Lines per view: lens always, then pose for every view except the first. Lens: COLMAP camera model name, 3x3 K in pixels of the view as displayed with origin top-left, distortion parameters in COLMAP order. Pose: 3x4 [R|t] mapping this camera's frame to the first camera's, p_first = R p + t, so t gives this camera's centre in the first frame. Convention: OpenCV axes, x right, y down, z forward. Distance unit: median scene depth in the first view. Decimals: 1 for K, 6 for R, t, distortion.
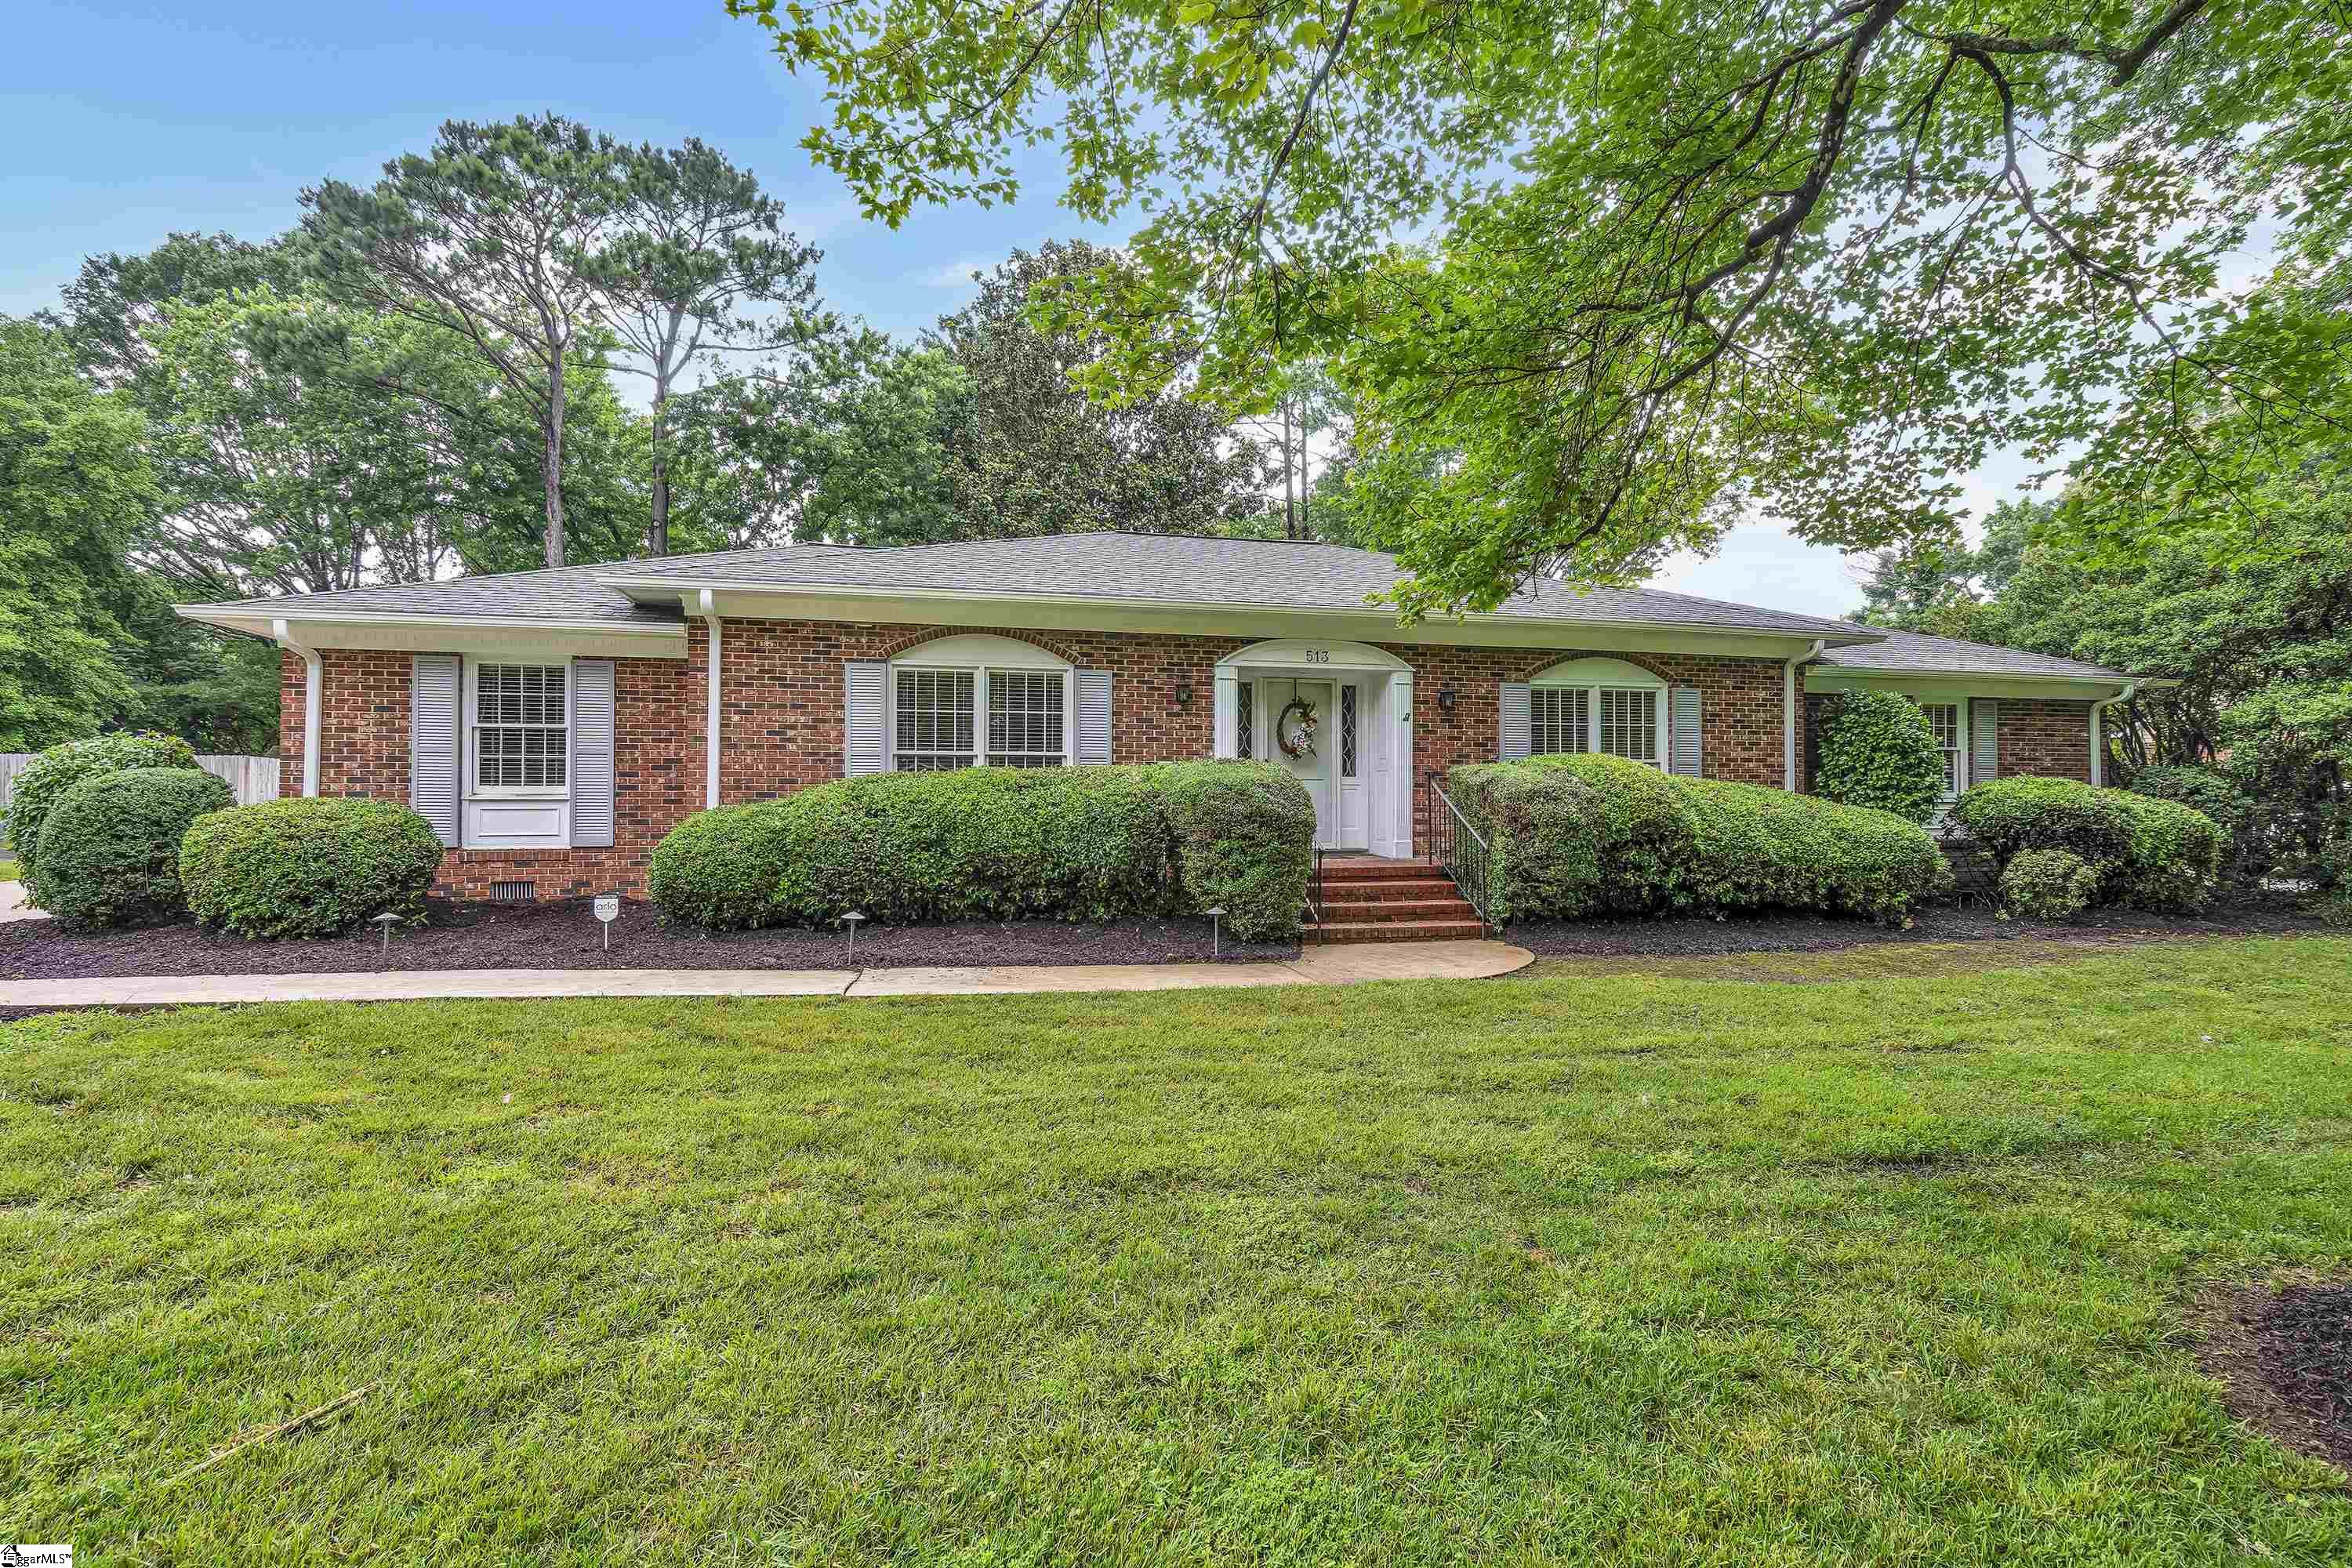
lens RADIAL K [[1090.7, 0, 1150.1], [0, 1090.7, 774.3], [0, 0, 1]] dist [0.020054, 0.000698]
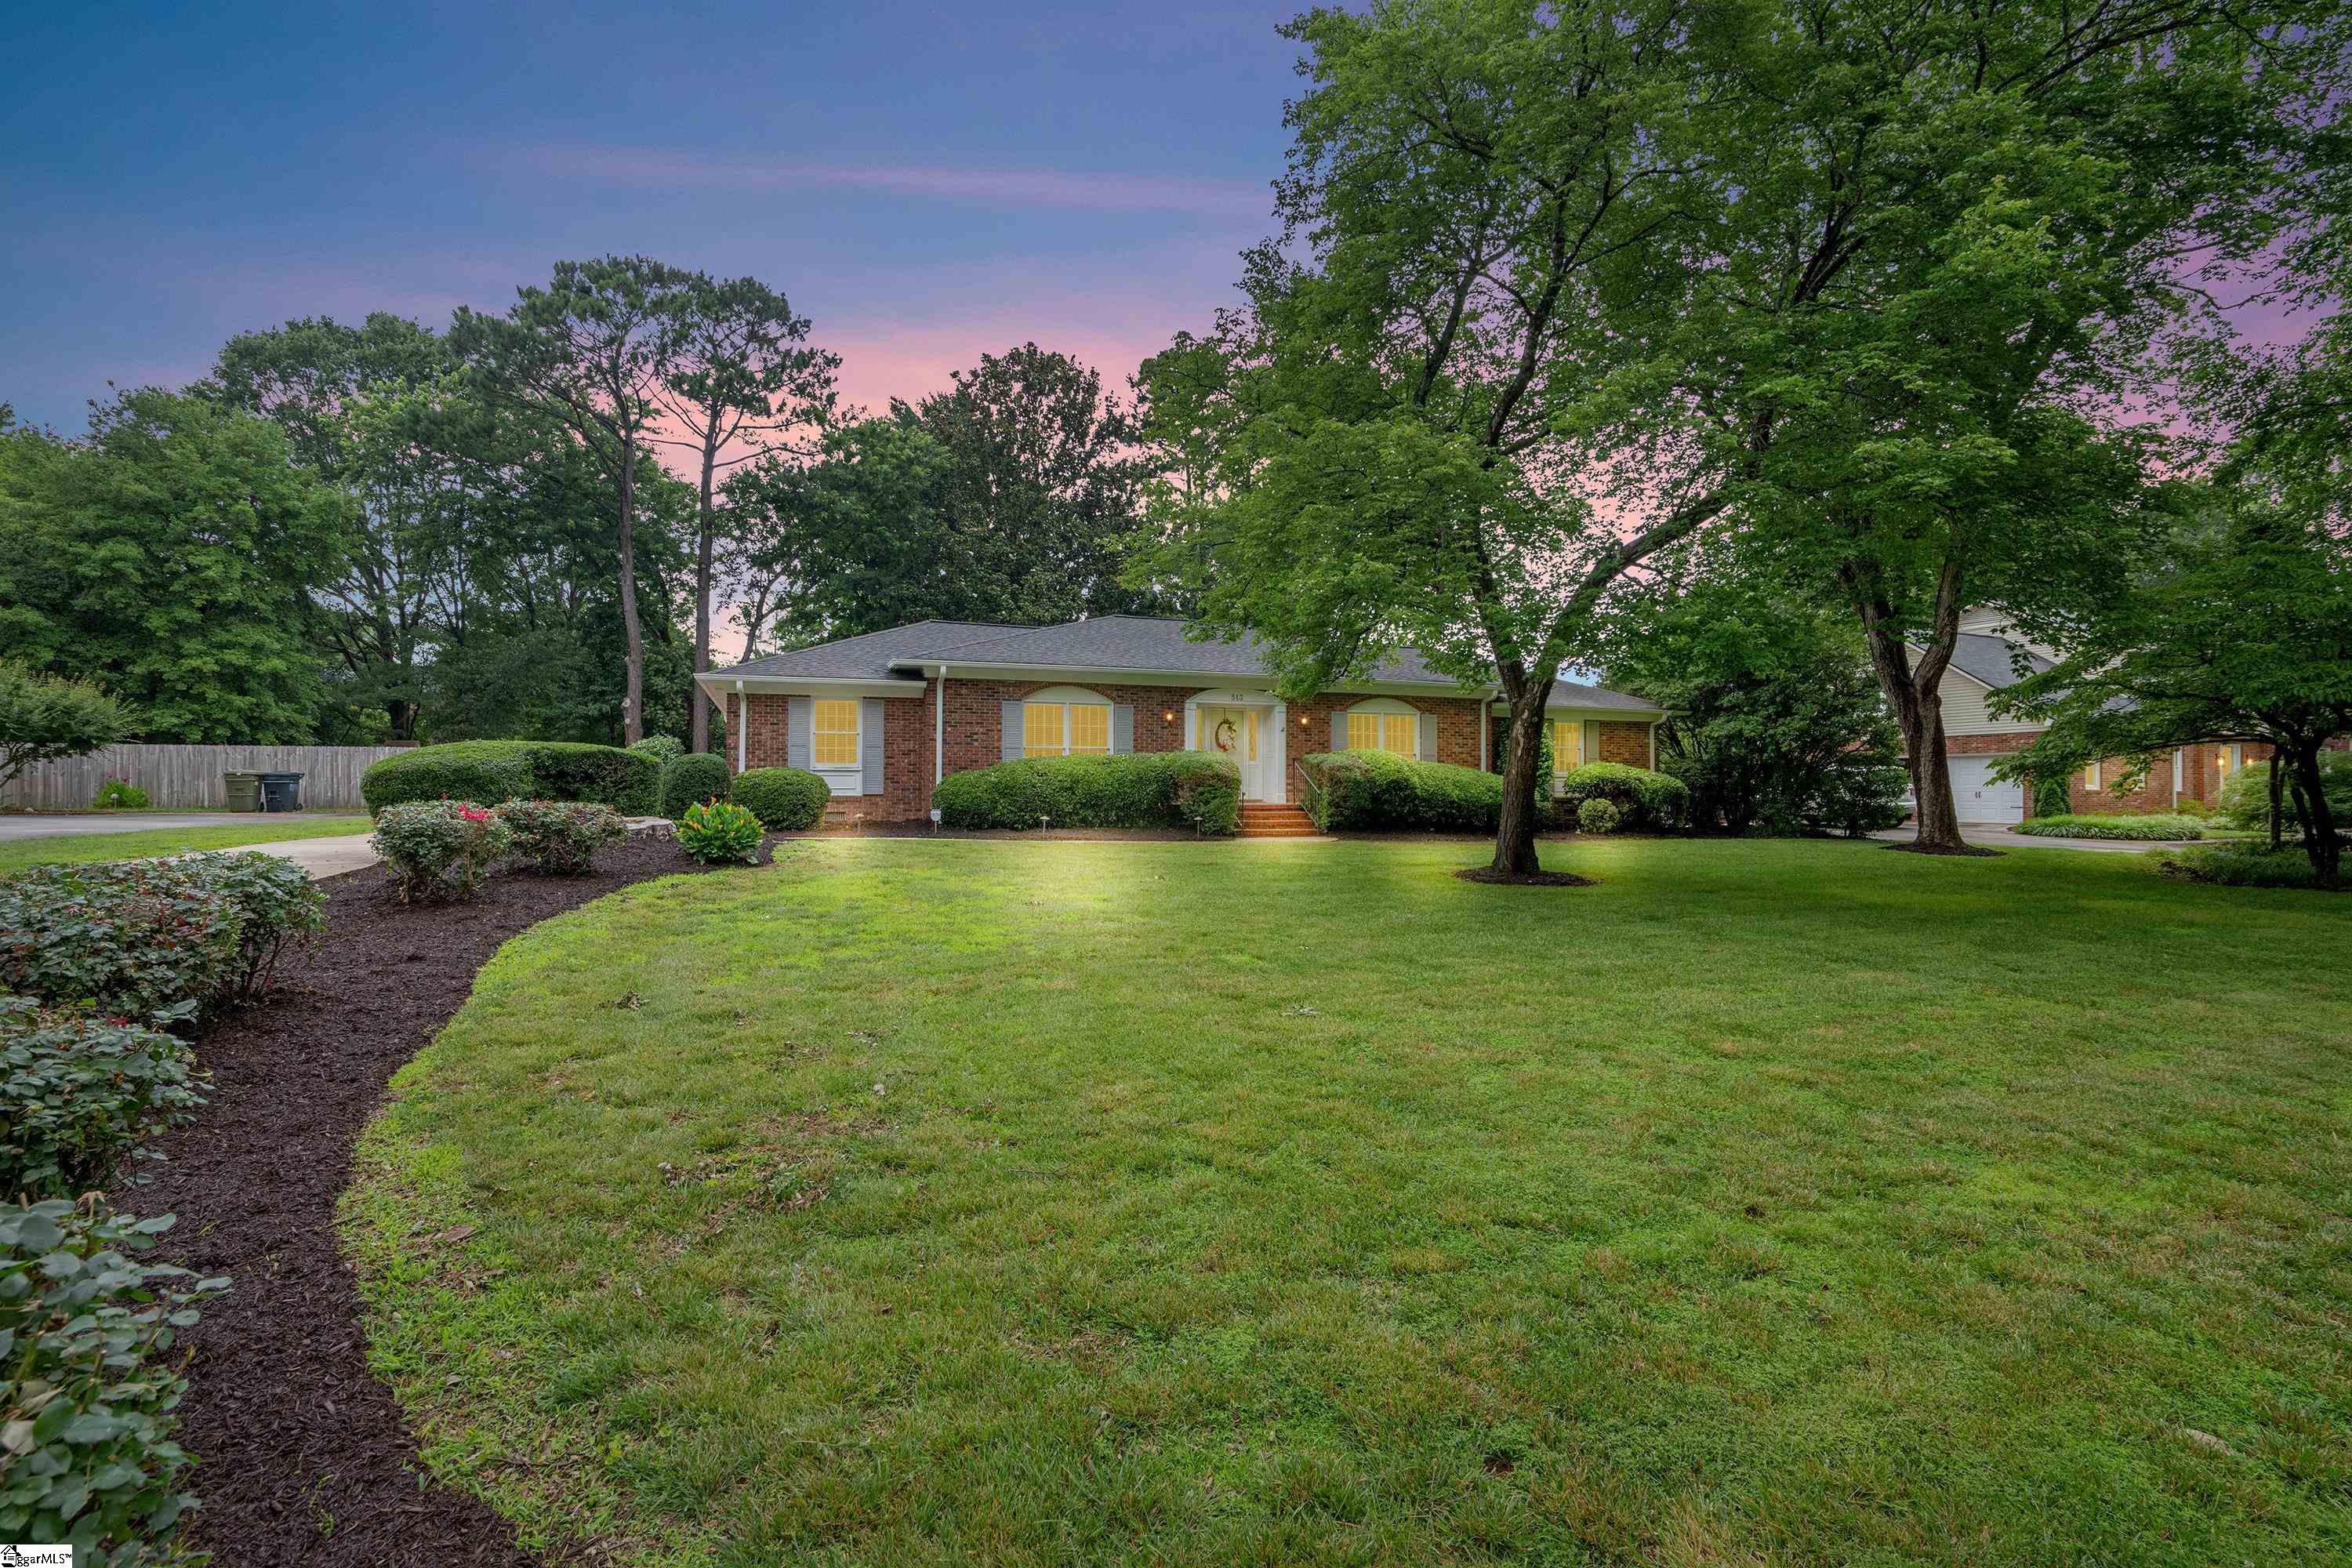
lens RADIAL K [[1090.7, 0, 1185.3], [0, 1090.7, 782.7], [0, 0, 1]] dist [0.020054, 0.000698]
pose [[0.990655, -0.000867, 0.136391, -0.186641], [-0.000152, 0.999972, 0.007462, 0.025186], [-0.136394, -0.007413, 0.990627, -0.829895]]
